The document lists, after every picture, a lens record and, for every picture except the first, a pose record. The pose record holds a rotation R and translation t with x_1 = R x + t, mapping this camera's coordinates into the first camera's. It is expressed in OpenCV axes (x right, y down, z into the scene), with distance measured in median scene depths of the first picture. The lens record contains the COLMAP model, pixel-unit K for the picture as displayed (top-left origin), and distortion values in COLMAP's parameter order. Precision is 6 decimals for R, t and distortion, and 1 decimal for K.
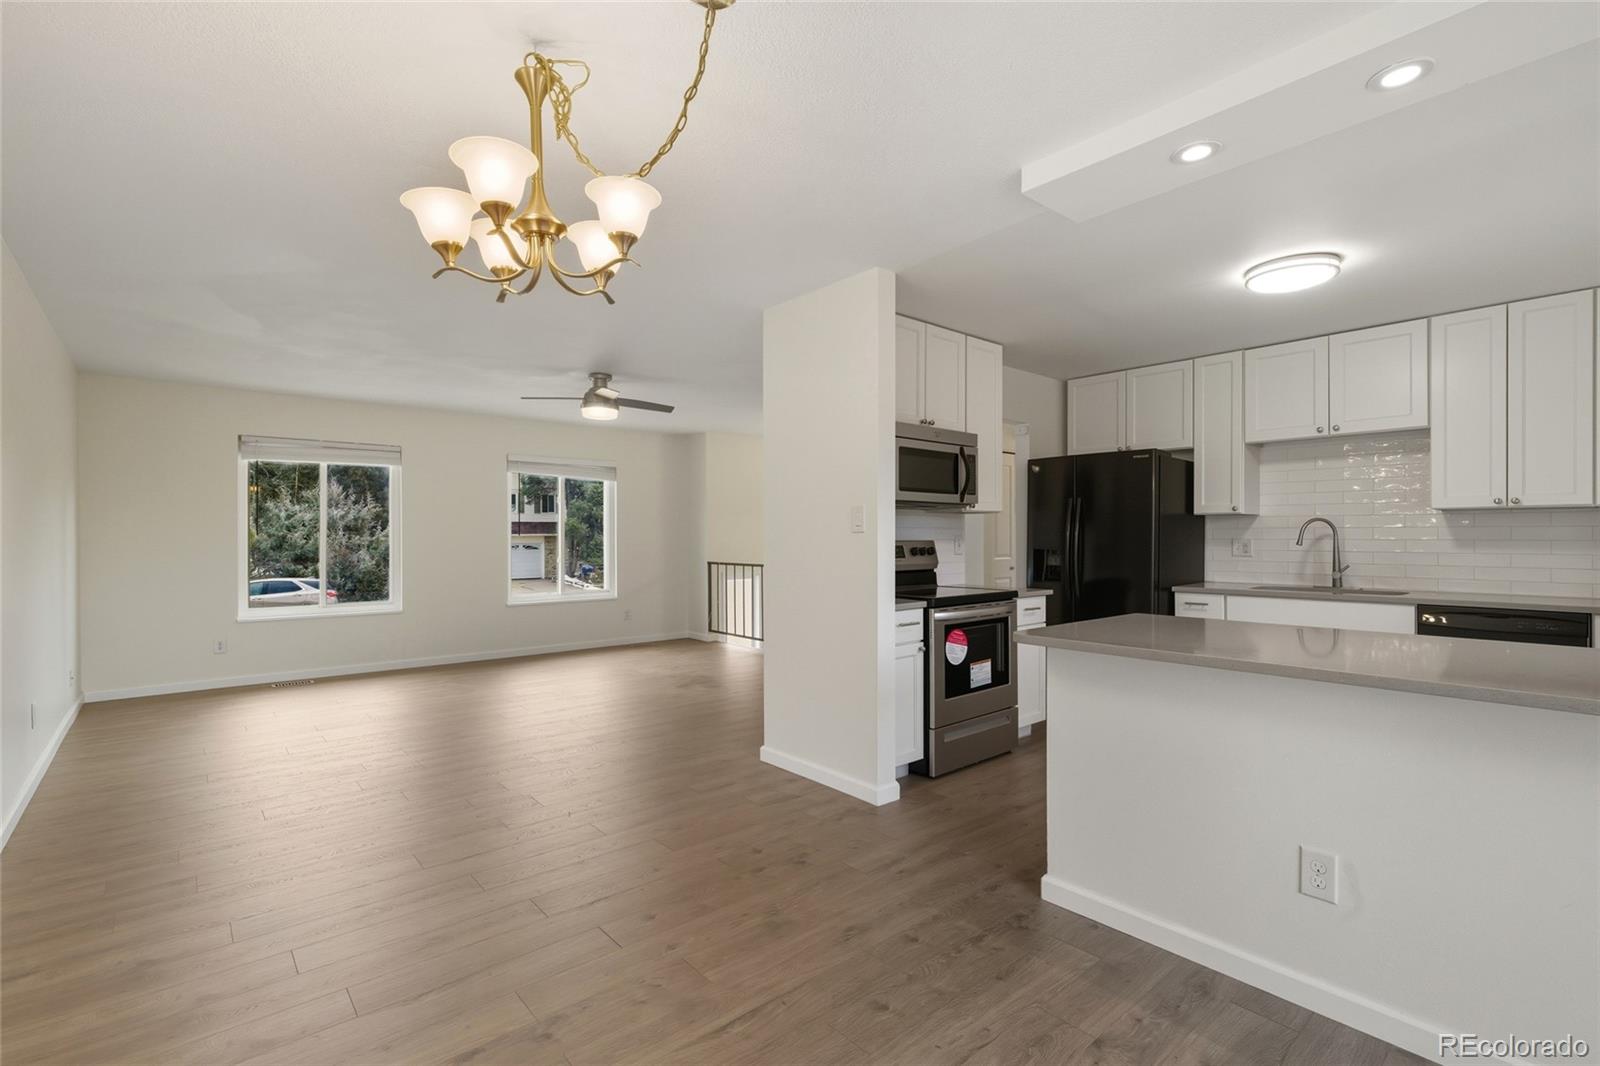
lens RADIAL K [[723.4, 0, 795.5], [0, 723.4, 541.9], [0, 0, 1]] dist [-0.002310, -0.000277]
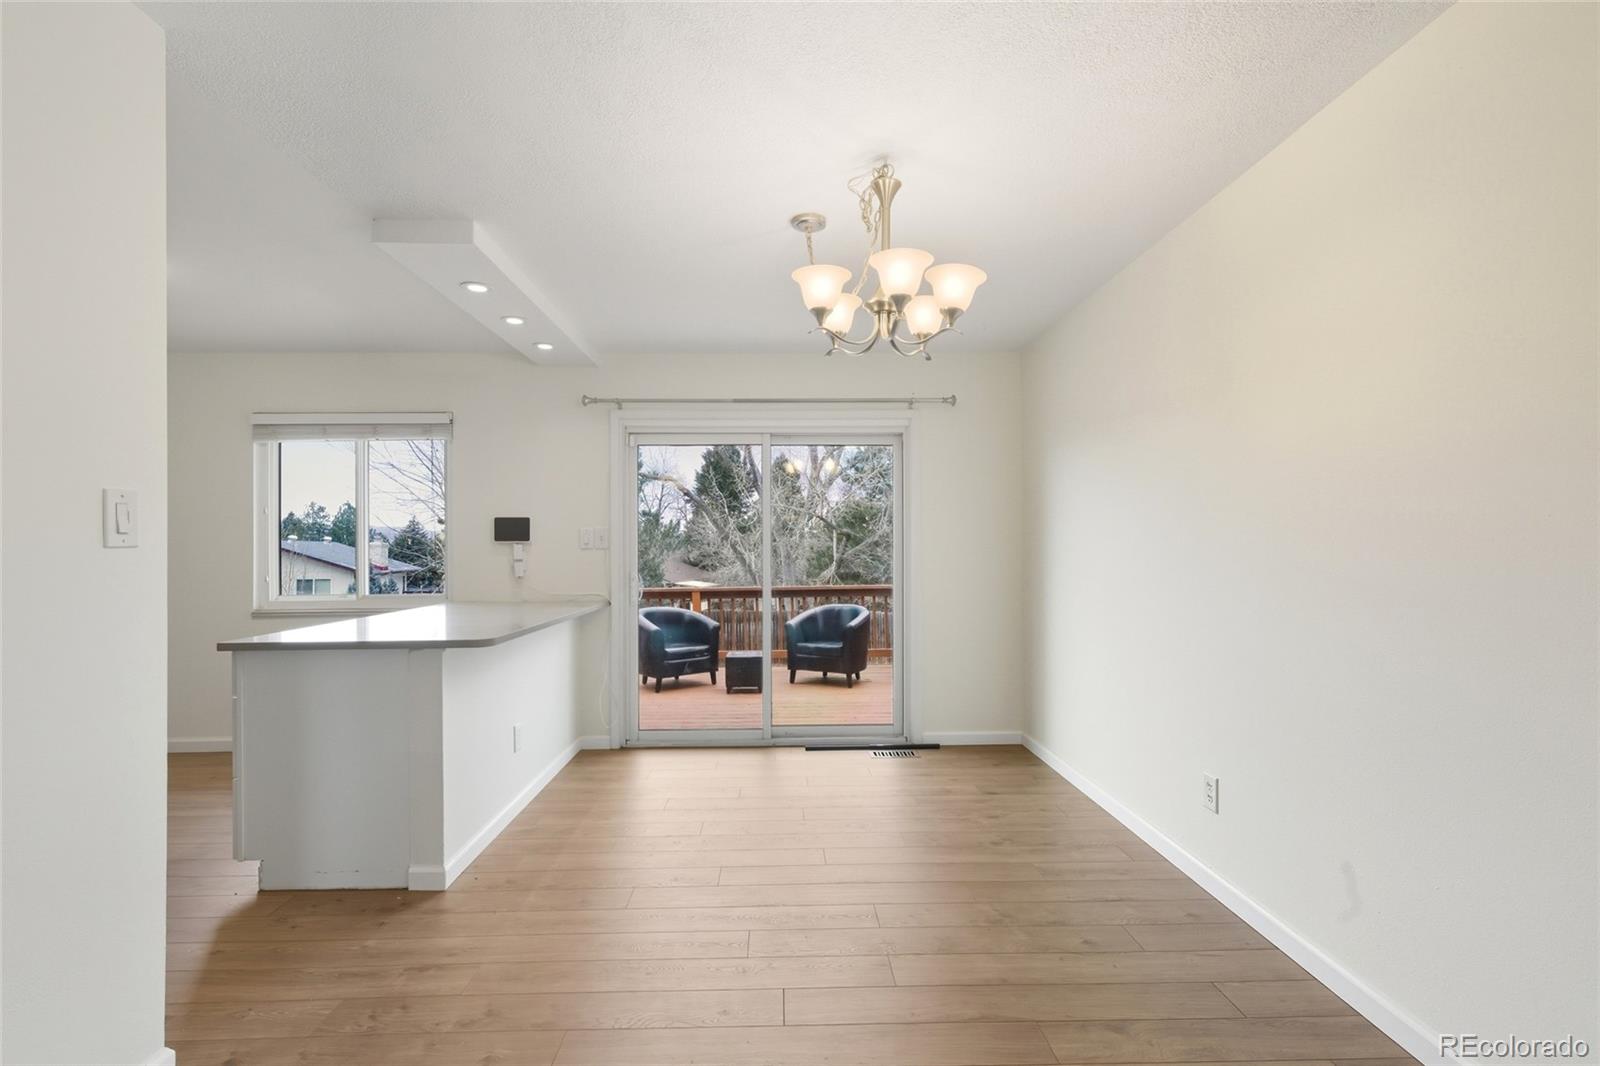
lens RADIAL K [[723.4, 0, 795.5], [0, 723.4, 541.9], [0, 0, 1]] dist [-0.002310, -0.000277]
pose [[-0.771707, 0.009785, 0.635903, -0.452949], [0.011111, 0.999936, -0.001902, -0.010442], [-0.635881, 0.005598, -0.771766, 0.900175]]
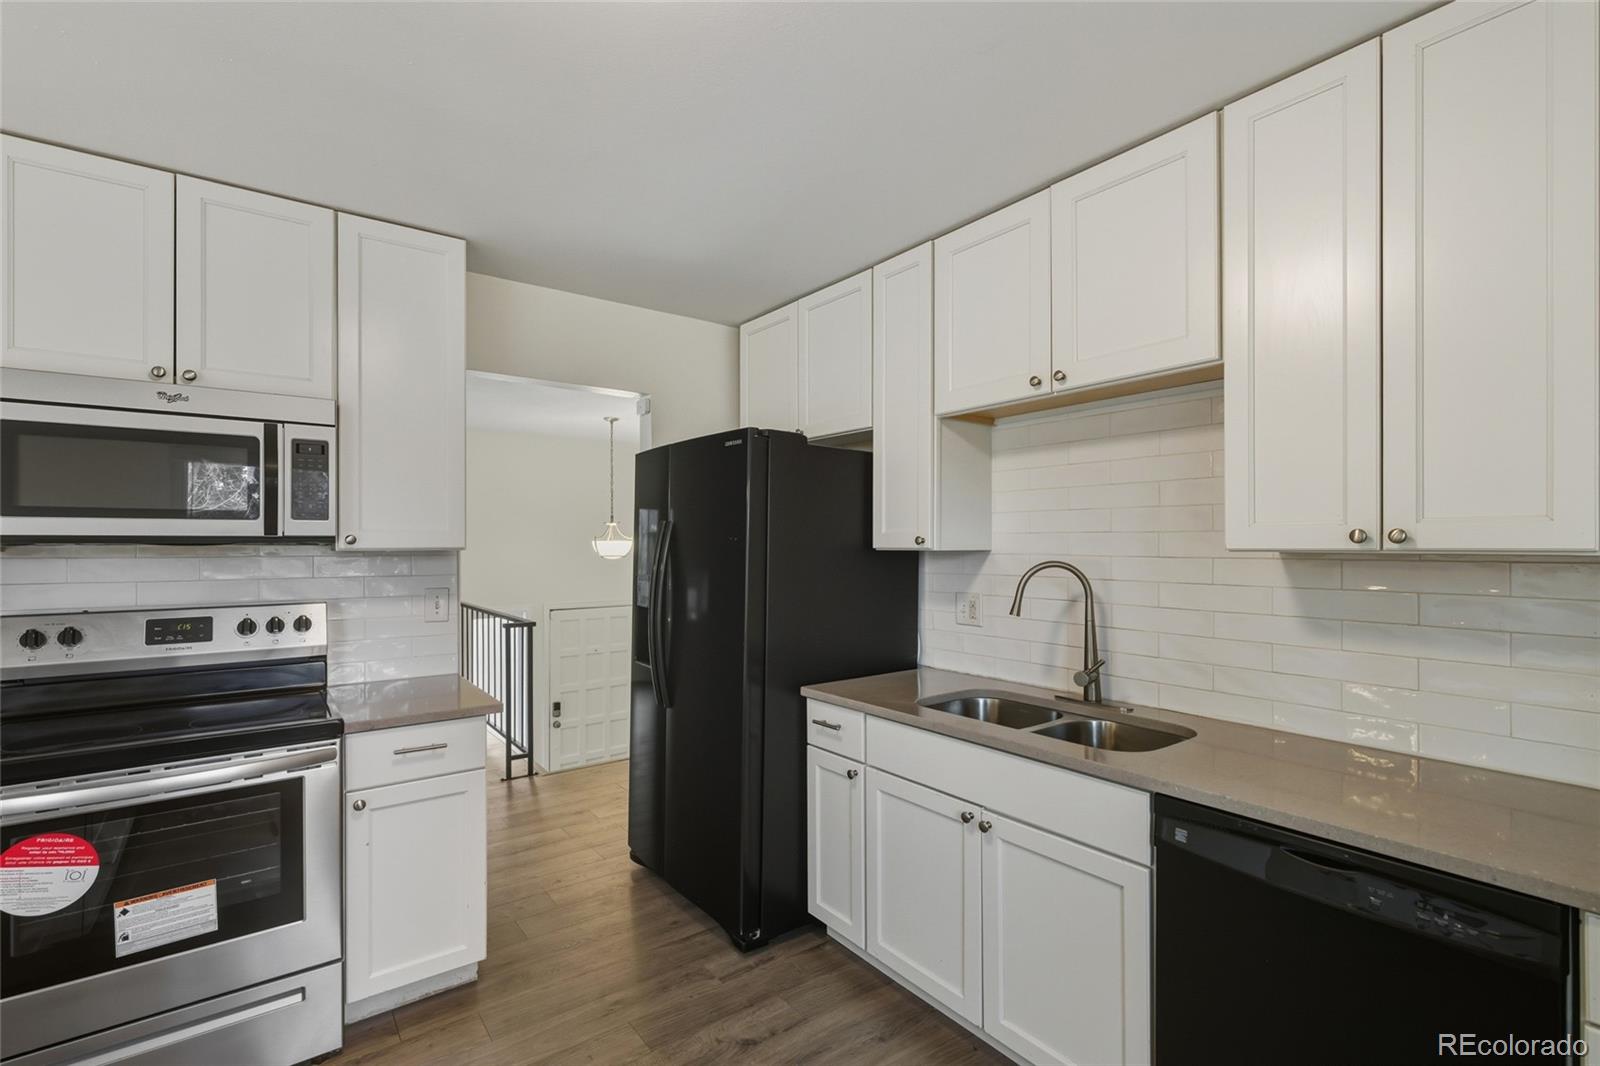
lens RADIAL K [[723.4, 0, 795.5], [0, 723.4, 541.9], [0, 0, 1]] dist [-0.002310, -0.000277]
pose [[0.997326, -0.001710, -0.073058, 0.652989], [0.000972, 0.999948, -0.010147, -0.046830], [0.073071, 0.010049, 0.997276, 0.548119]]
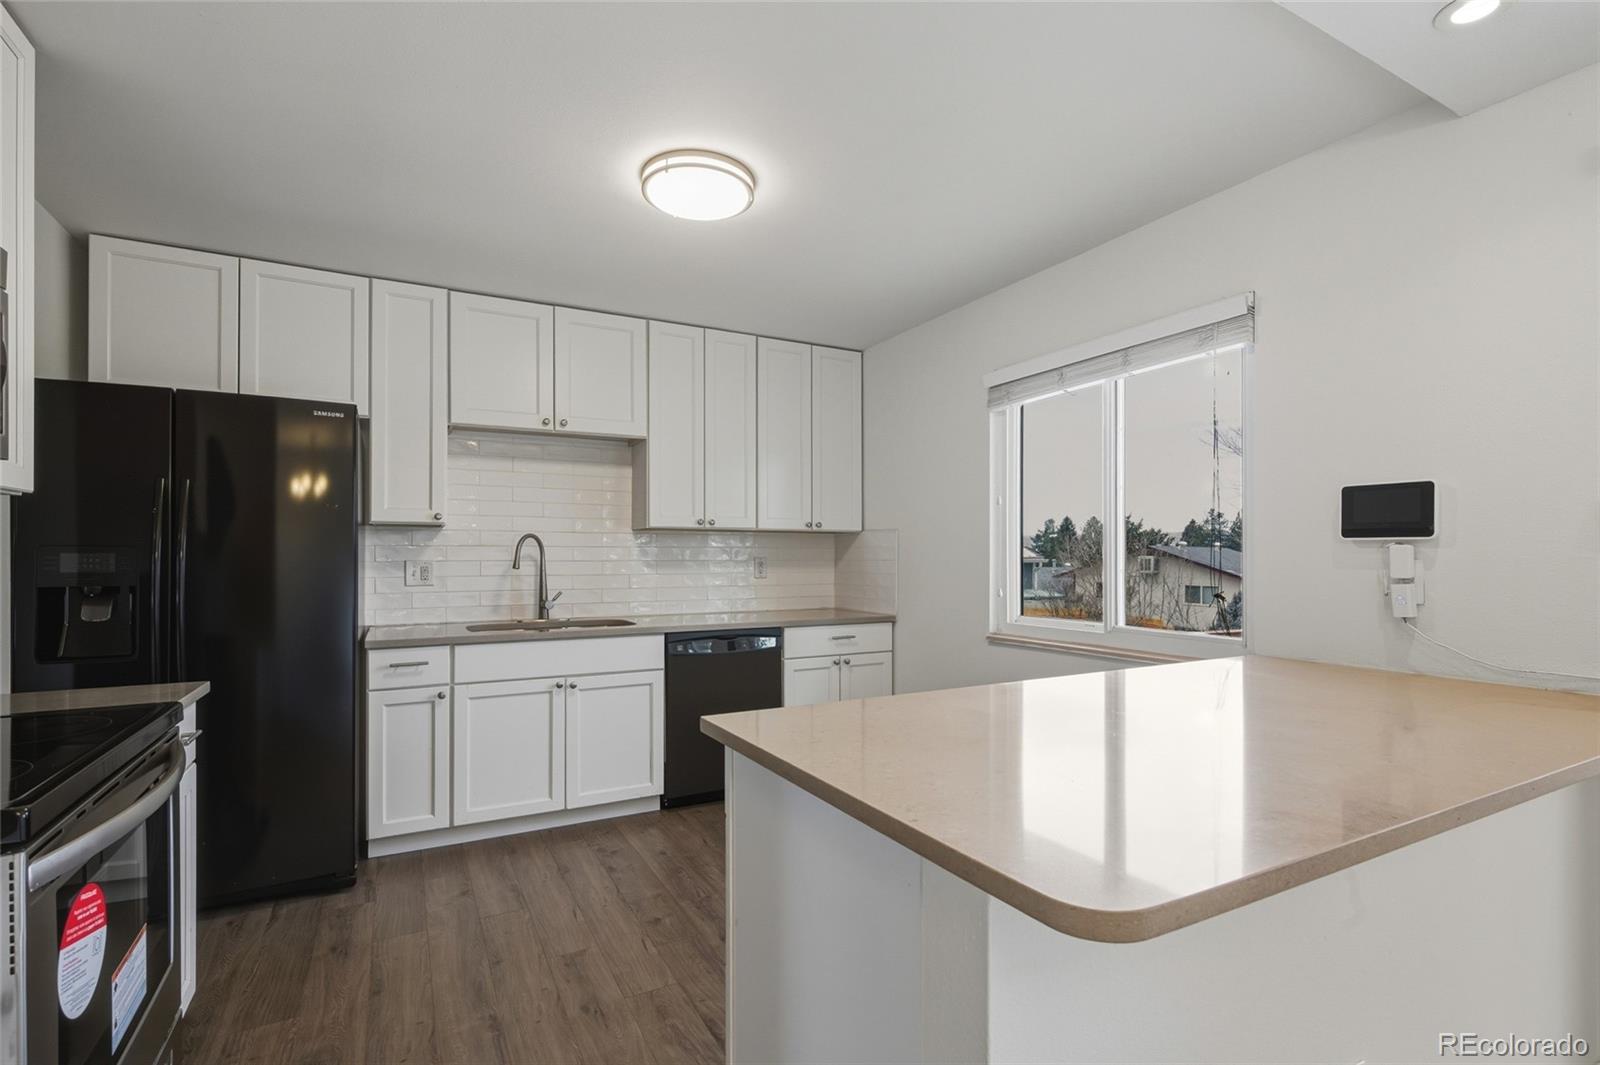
lens RADIAL K [[743.1, 0, 795.1], [0, 743.1, 553.3], [0, 0, 1]] dist [-0.001209, -0.000304]
pose [[0.218763, 0.003950, 0.975770, -0.002383], [0.005894, 0.999968, -0.005369, -0.006894], [-0.975760, 0.006926, 0.218733, 0.607593]]
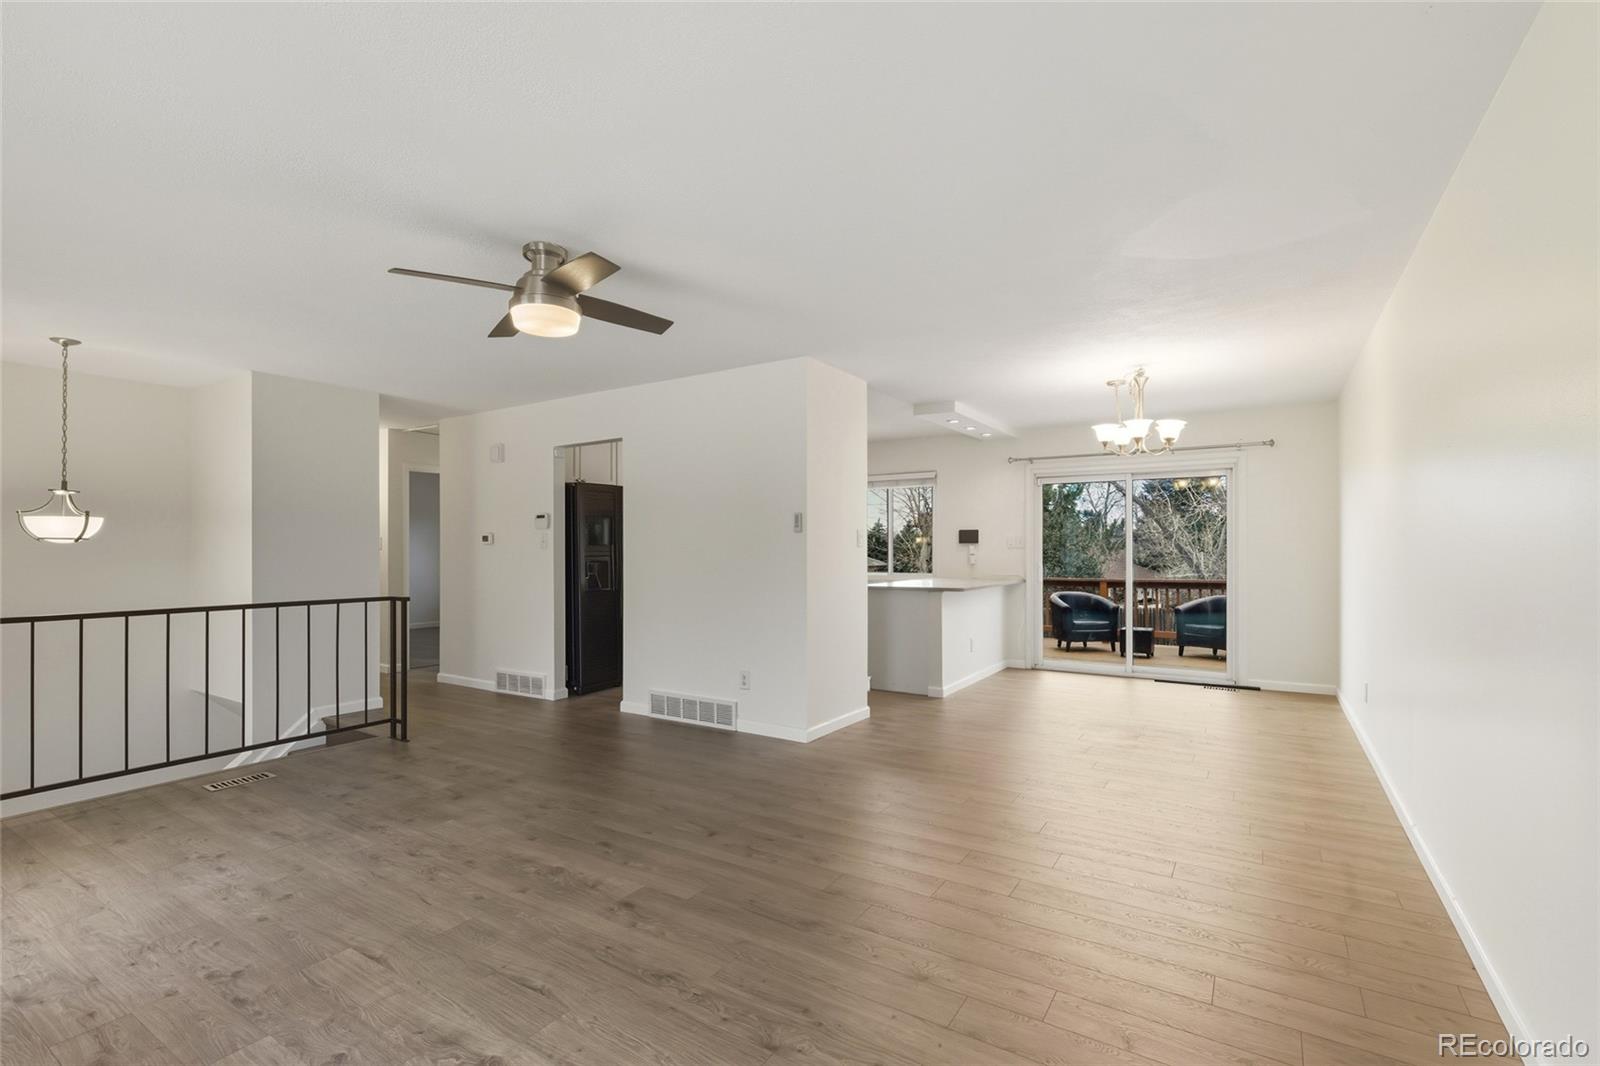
lens RADIAL K [[723.4, 0, 795.5], [0, 723.4, 541.9], [0, 0, 1]] dist [-0.002310, -0.000277]
pose [[-0.281625, 0.008972, 0.959483, -1.122658], [0.008744, 0.999939, -0.006783, -0.013399], [-0.959485, 0.006479, -0.281686, 1.300889]]
